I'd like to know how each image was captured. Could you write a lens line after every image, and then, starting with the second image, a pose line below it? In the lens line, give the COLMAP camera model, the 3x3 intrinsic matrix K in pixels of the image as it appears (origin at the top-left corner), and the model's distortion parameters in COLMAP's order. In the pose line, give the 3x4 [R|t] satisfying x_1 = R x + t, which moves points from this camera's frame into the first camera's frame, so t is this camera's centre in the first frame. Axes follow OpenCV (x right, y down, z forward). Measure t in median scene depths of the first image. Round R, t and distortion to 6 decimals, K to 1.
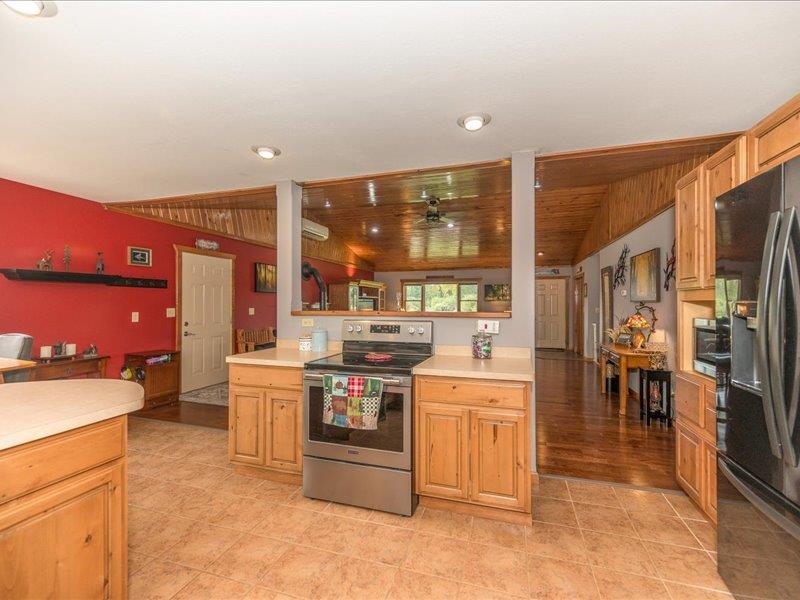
lens RADIAL K [[357.1, 0, 400.0], [0, 357.1, 300.0], [0, 0, 1]] dist [-0.001106, -0.000590]
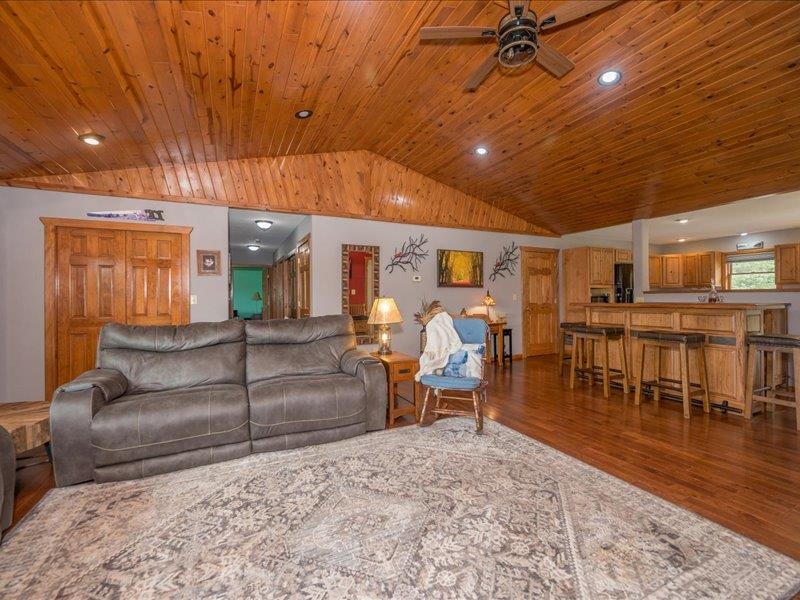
lens RADIAL K [[357.1, 0, 400.0], [0, 357.1, 300.0], [0, 0, 1]] dist [-0.001106, -0.000590]
pose [[-0.680235, -0.001867, 0.732991, -0.134822], [-0.000528, 0.999998, 0.002057, 0.046472], [-0.732994, 0.001013, -0.680235, 1.958751]]
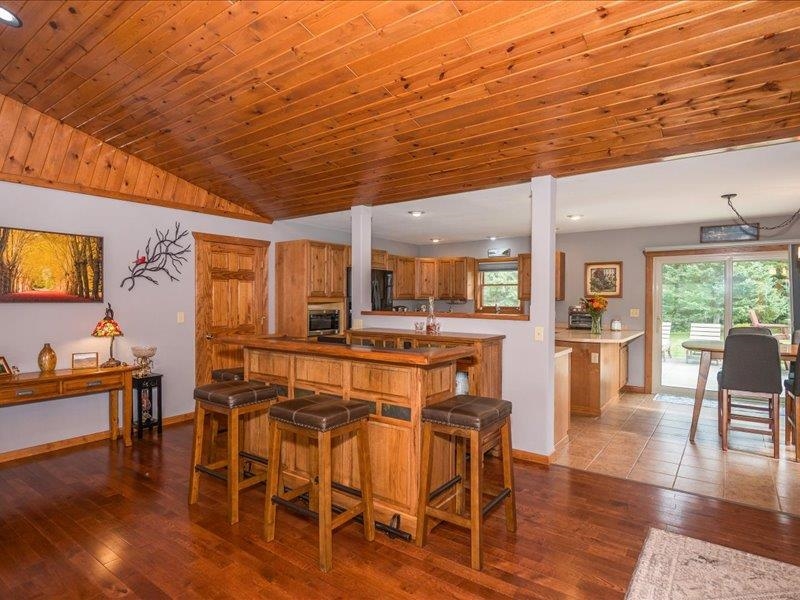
lens RADIAL K [[447.0, 0, 401.6], [0, 447.0, 305.5], [0, 0, 1]] dist [-0.005492, -0.001423]
pose [[-0.945411, -0.010378, 0.325716, -0.229726], [-0.007615, 0.999923, 0.009758, -0.003259], [-0.325792, 0.006745, -0.945417, 1.489774]]
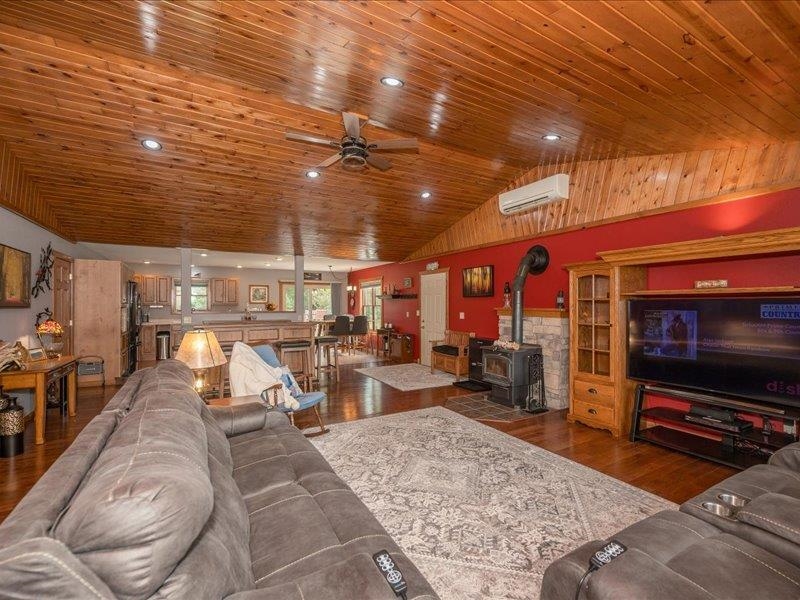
lens RADIAL K [[367.6, 0, 407.0], [0, 367.6, 306.9], [0, 0, 1]] dist [-0.002285, -0.000262]
pose [[-0.672748, 0.003196, -0.739865, 0.661412], [0.005515, 0.999985, -0.000696, 0.007405], [0.739851, -0.004549, -0.672755, 2.103701]]
